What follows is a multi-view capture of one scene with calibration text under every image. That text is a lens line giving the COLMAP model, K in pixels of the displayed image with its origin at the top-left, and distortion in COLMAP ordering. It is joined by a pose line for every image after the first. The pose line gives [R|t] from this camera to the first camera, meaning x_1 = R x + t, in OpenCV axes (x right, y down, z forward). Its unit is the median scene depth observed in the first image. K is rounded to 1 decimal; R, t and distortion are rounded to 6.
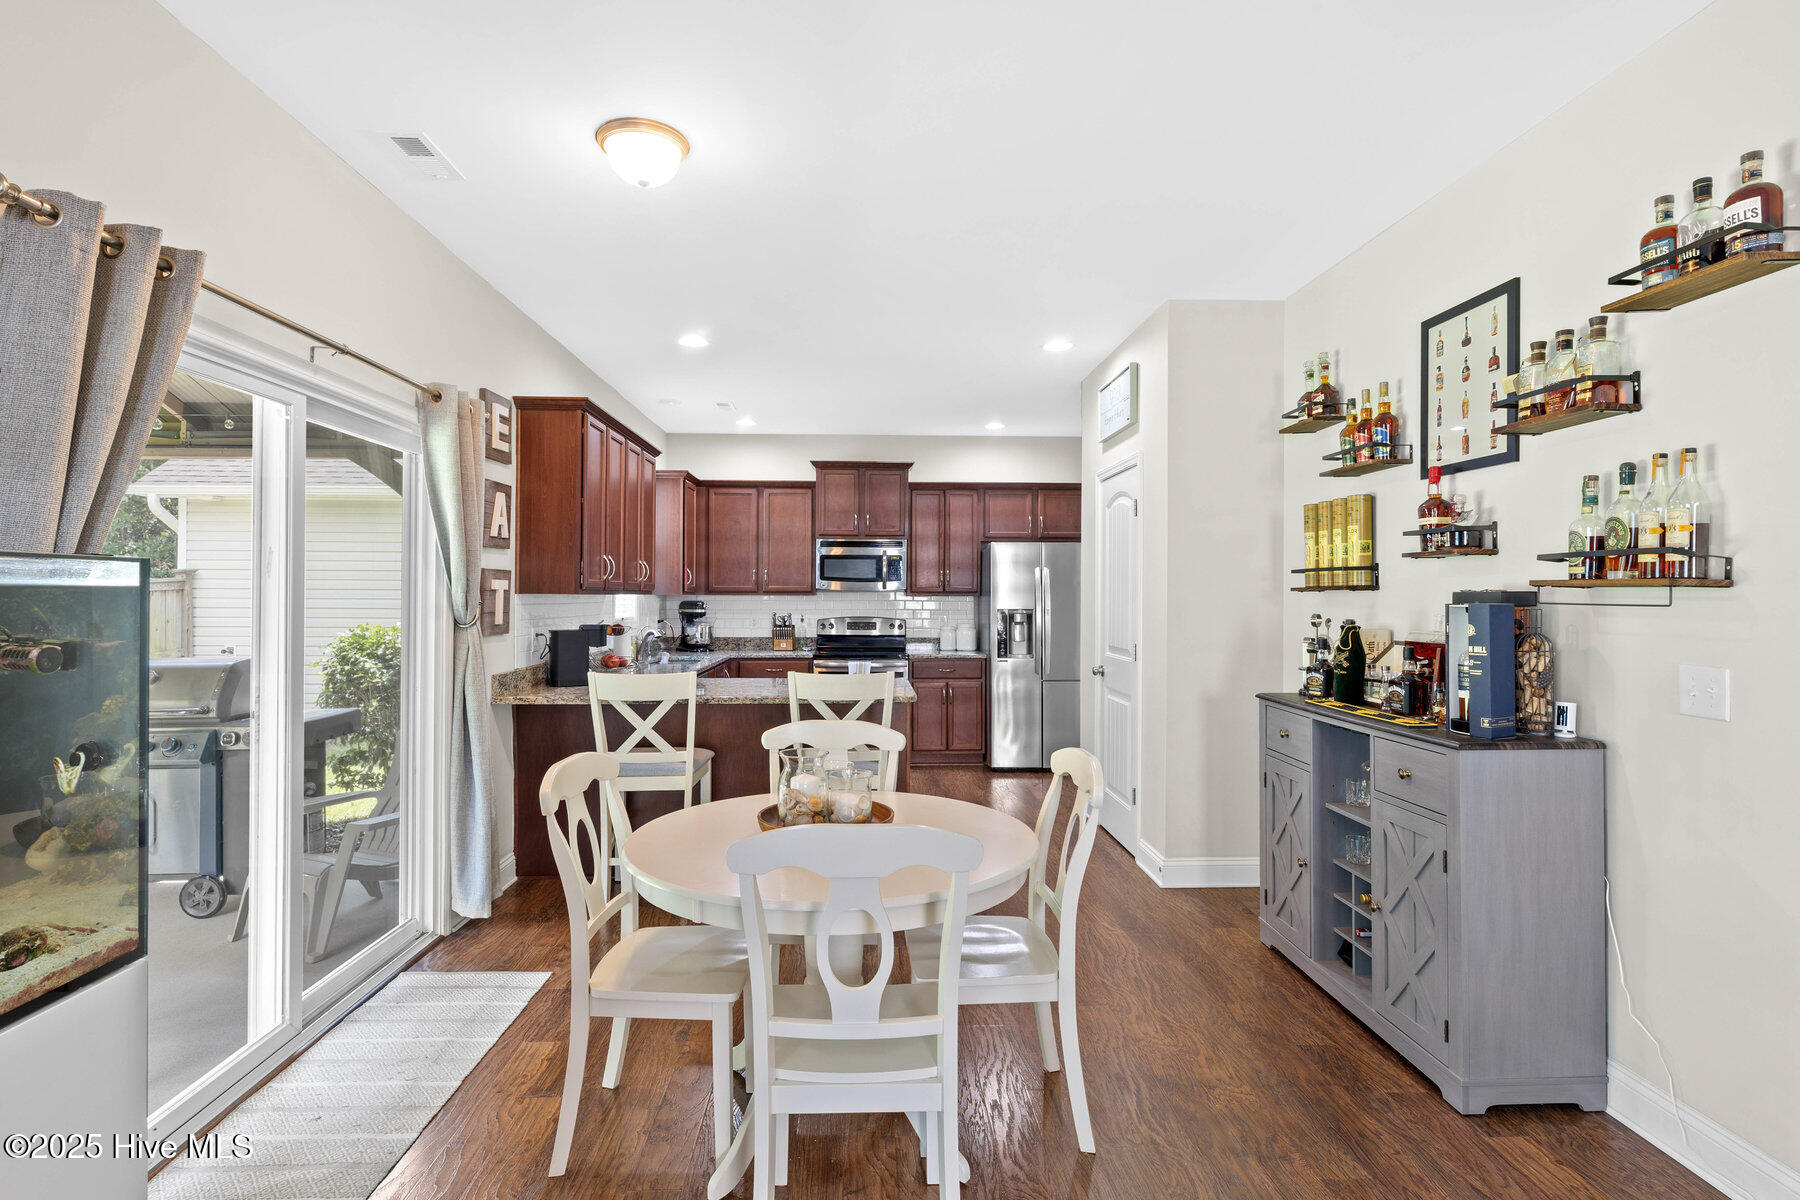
lens RADIAL K [[834.5, 0, 895.3], [0, 834.5, 596.4], [0, 0, 1]] dist [-0.002531, 0.000077]
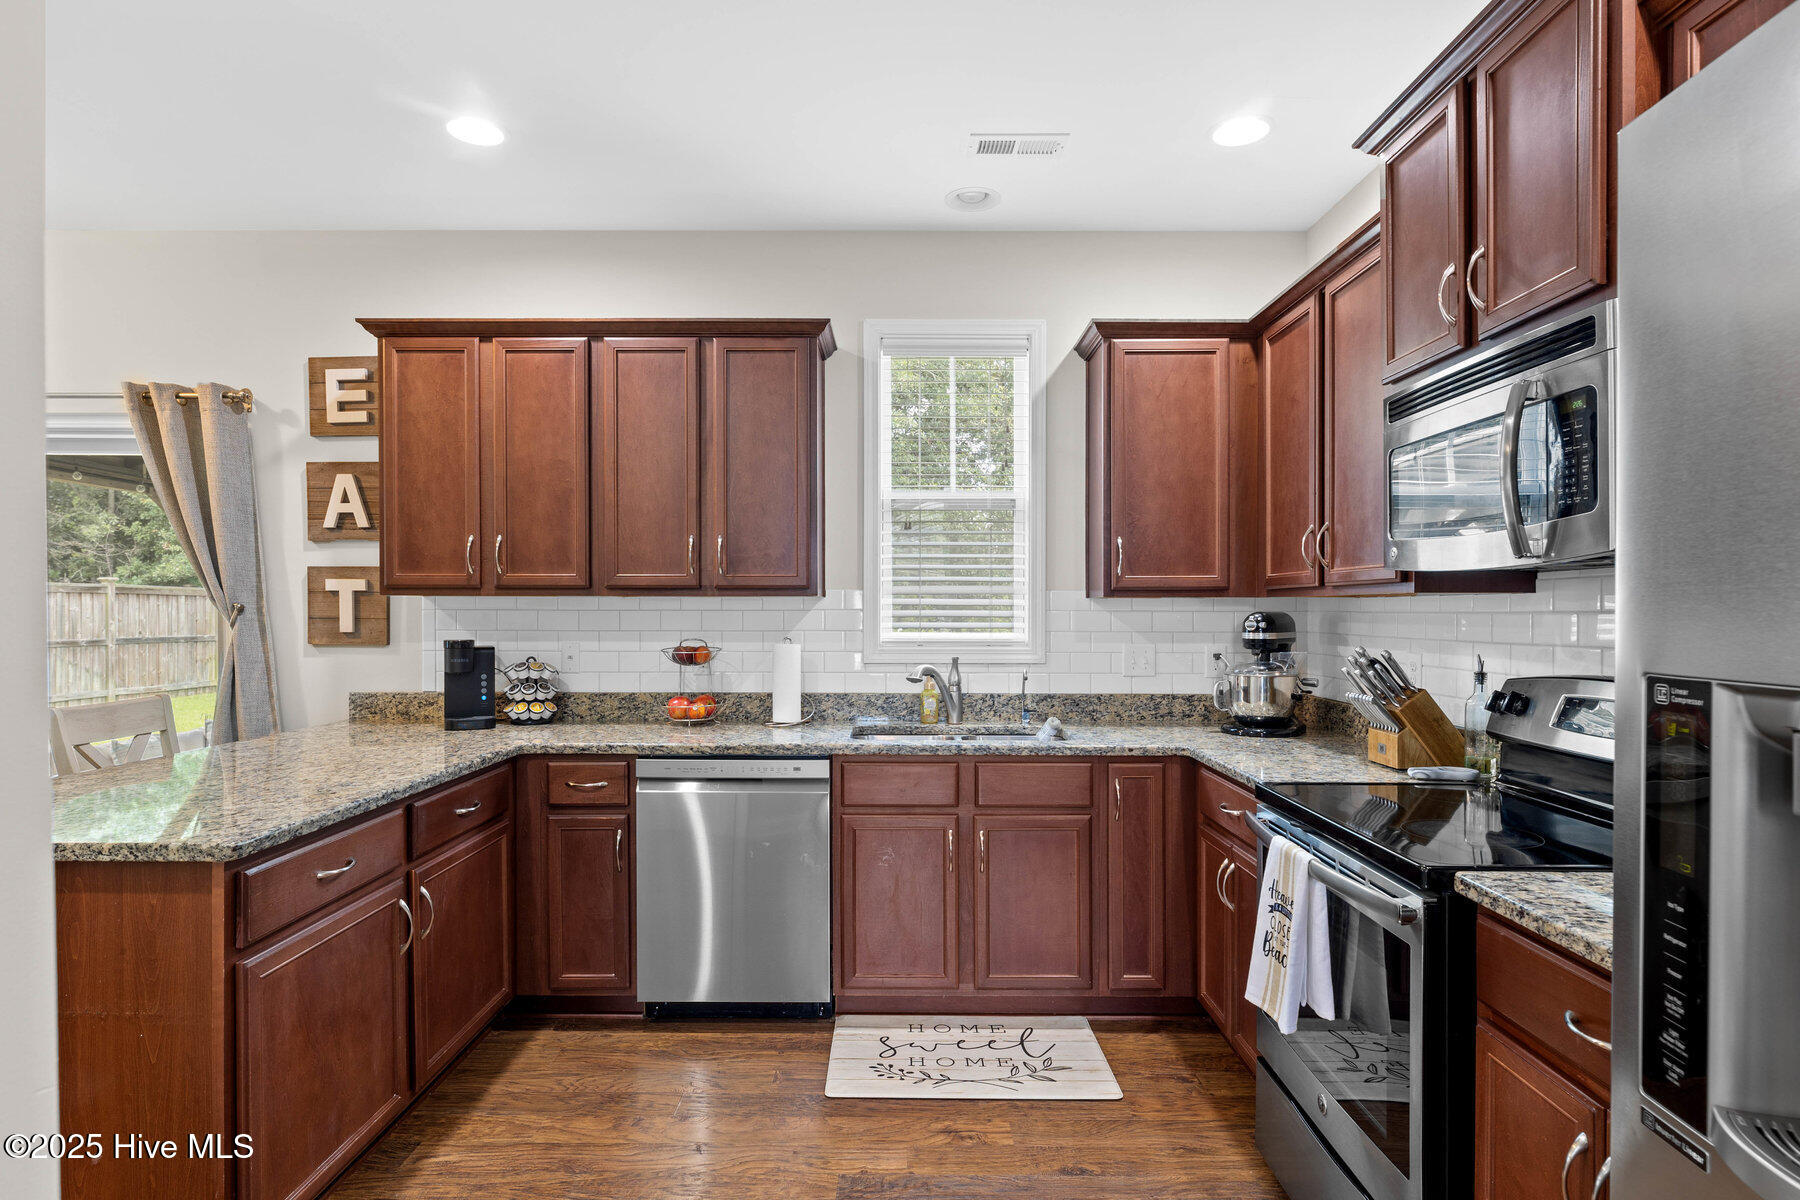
lens RADIAL K [[970.2, 0, 935.8], [0, 970.2, 617.7], [0, 0, 1]] dist [0.006250, -0.001123]
pose [[-0.032395, 0.006521, -0.999454, 0.253233], [-0.001908, 0.999976, 0.006586, 0.005767], [0.999473, 0.002120, -0.032382, 0.862398]]
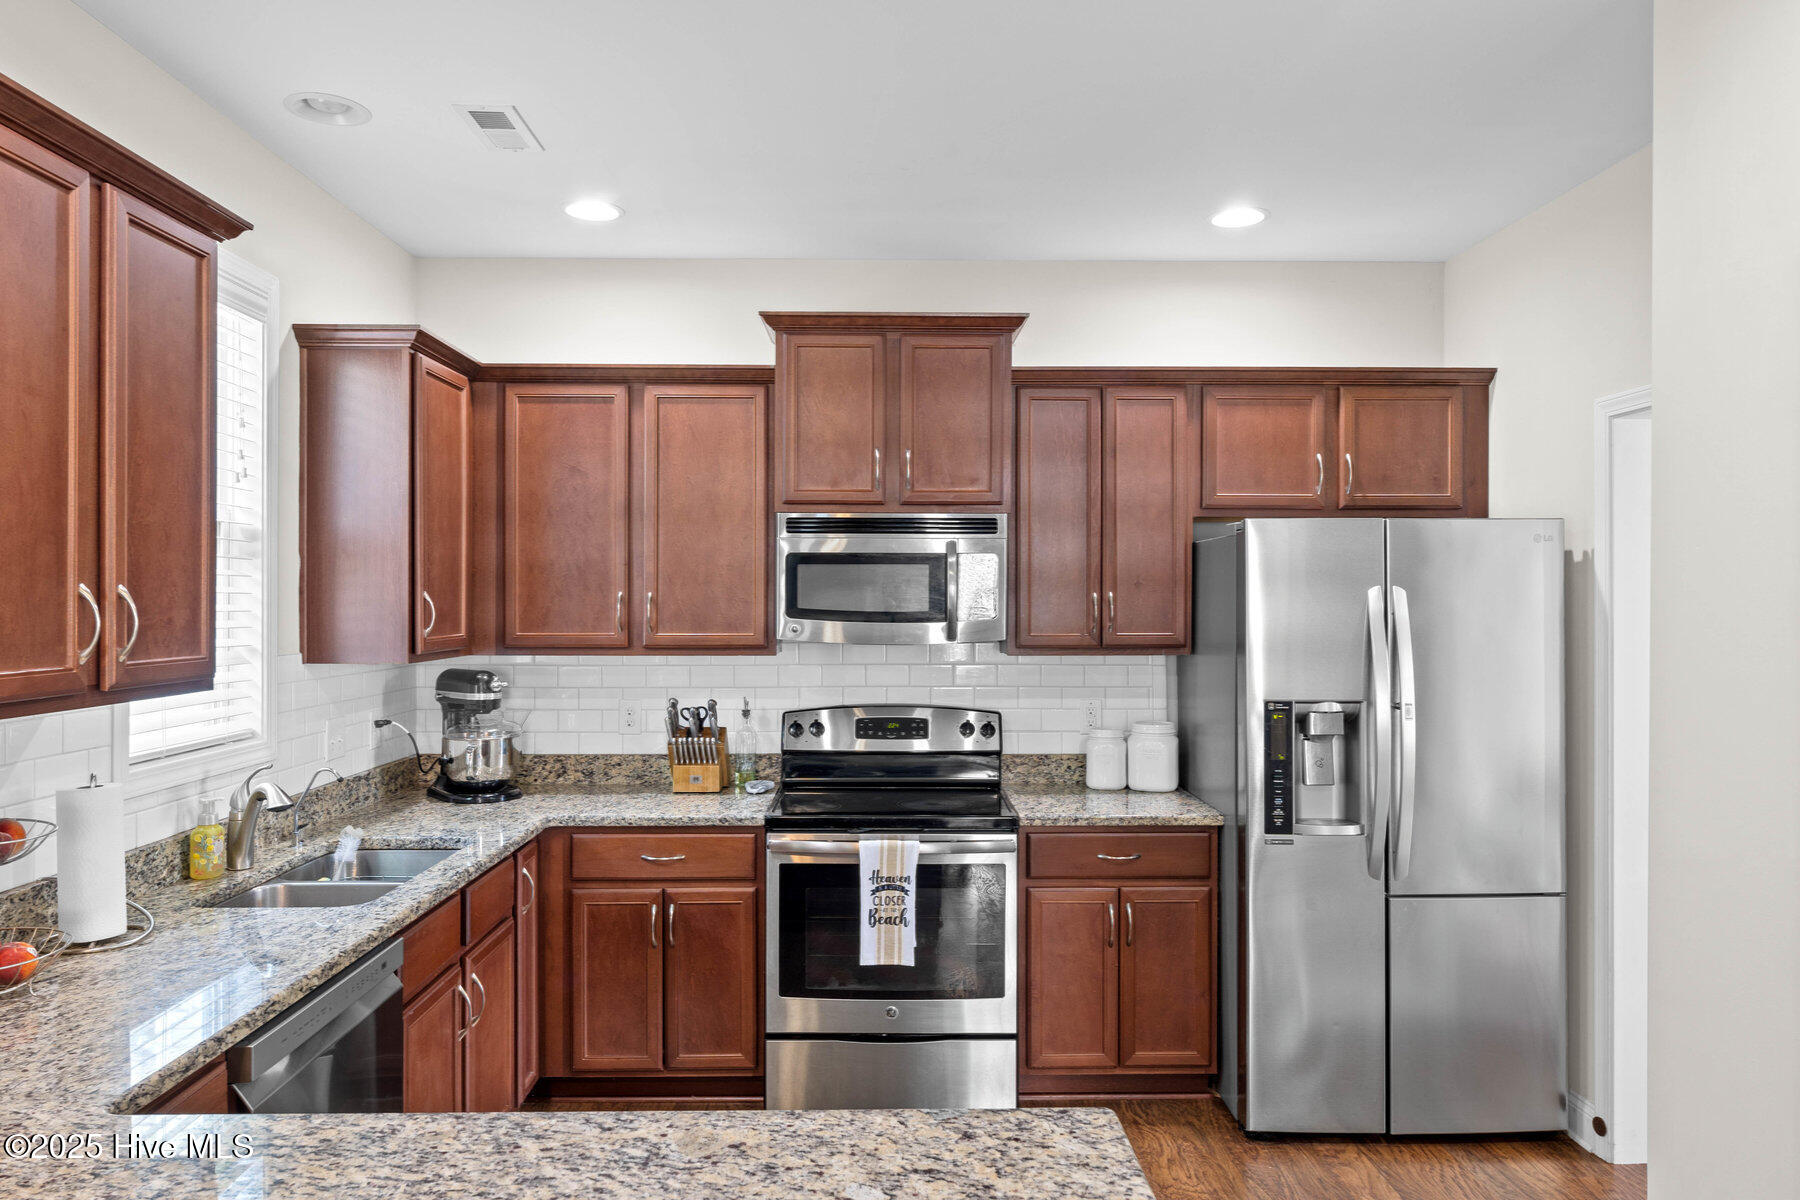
lens RADIAL K [[1169.3, 0, 884.0], [0, 1169.3, 609.5], [0, 0, 1]] dist [0.004704, 0.001682]
pose [[0.999284, -0.001388, -0.037807, -0.023784], [0.001634, 0.999978, 0.006491, -0.027089], [0.037798, -0.006548, 0.999264, 0.457027]]
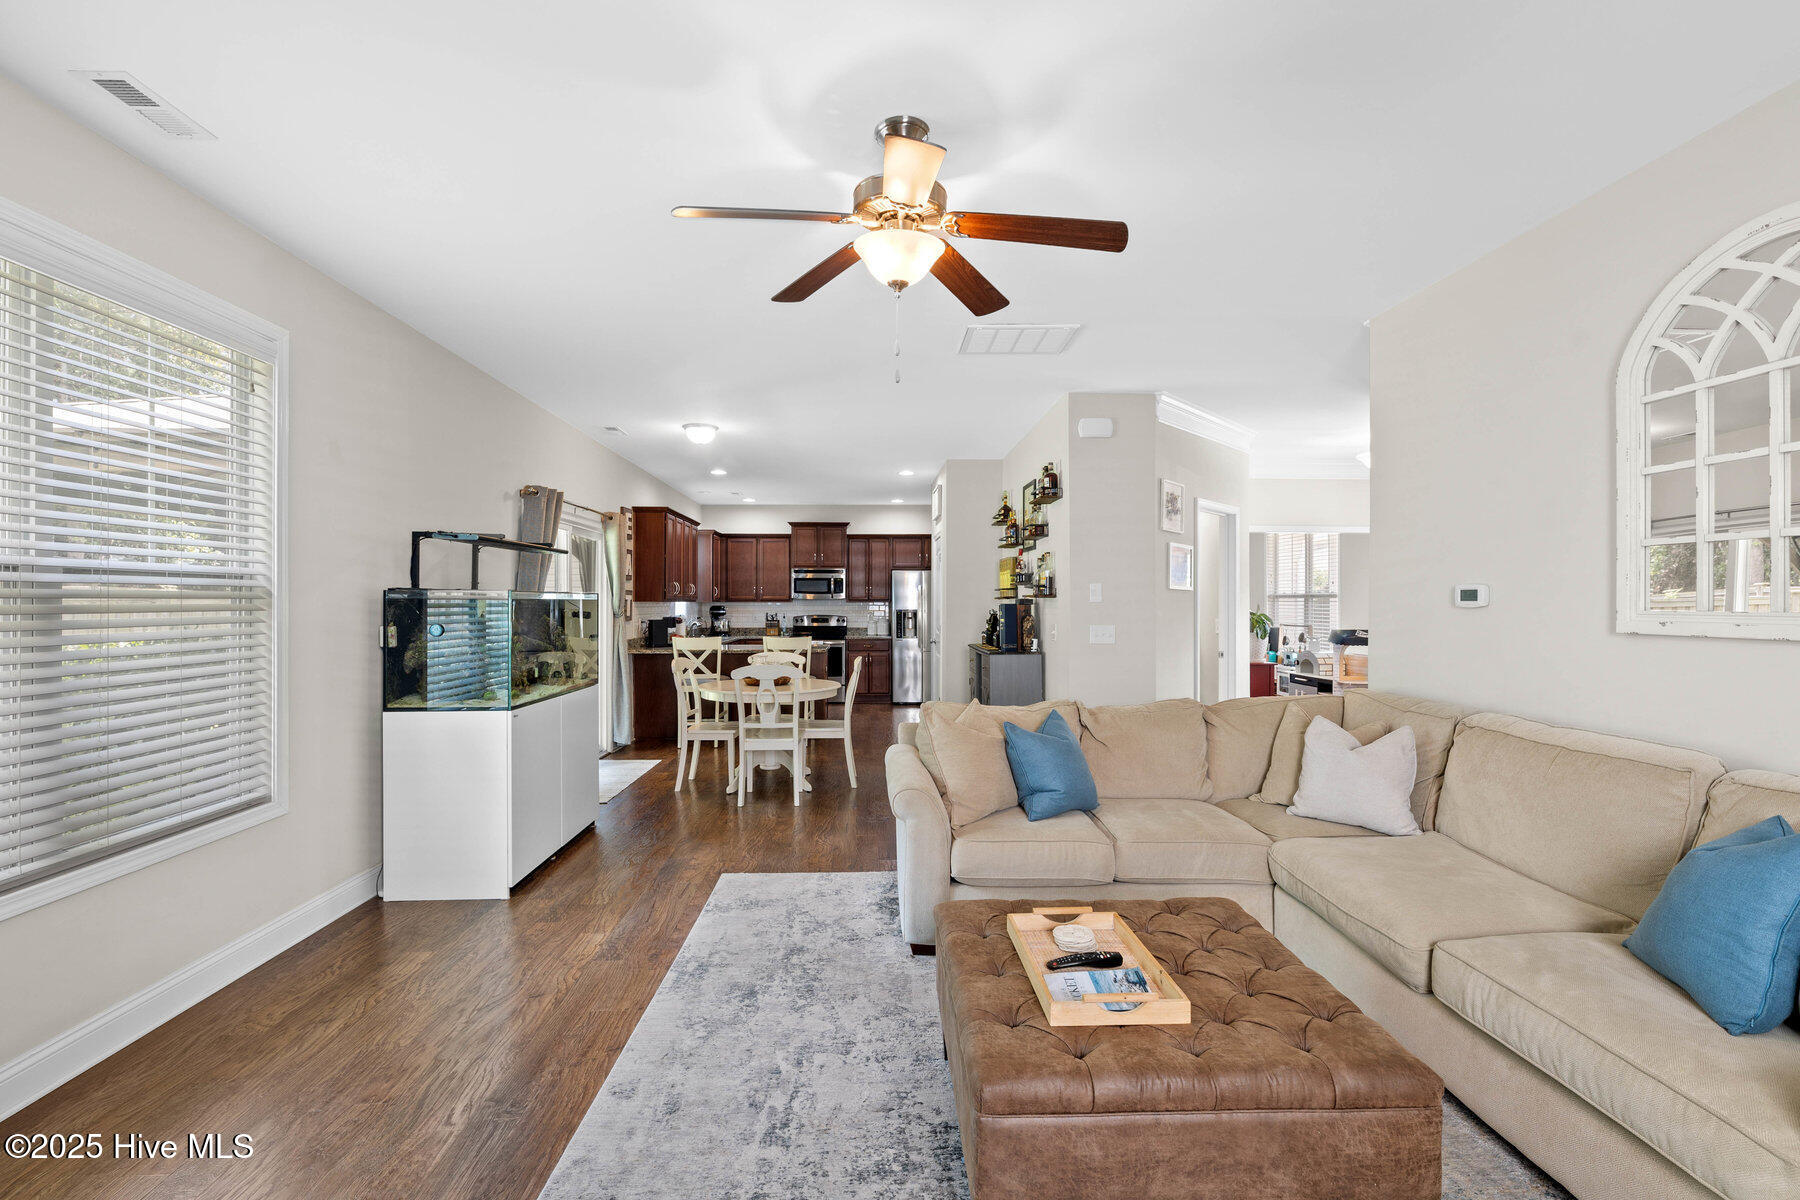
lens RADIAL K [[792.8, 0, 905.3], [0, 792.8, 605.5], [0, 0, 1]] dist [0.001079, -0.000515]
pose [[0.999989, -0.004350, -0.001853, 0.138077], [0.004354, 0.999989, 0.001950, 0.003426], [0.001845, -0.001958, 0.999996, -0.600364]]
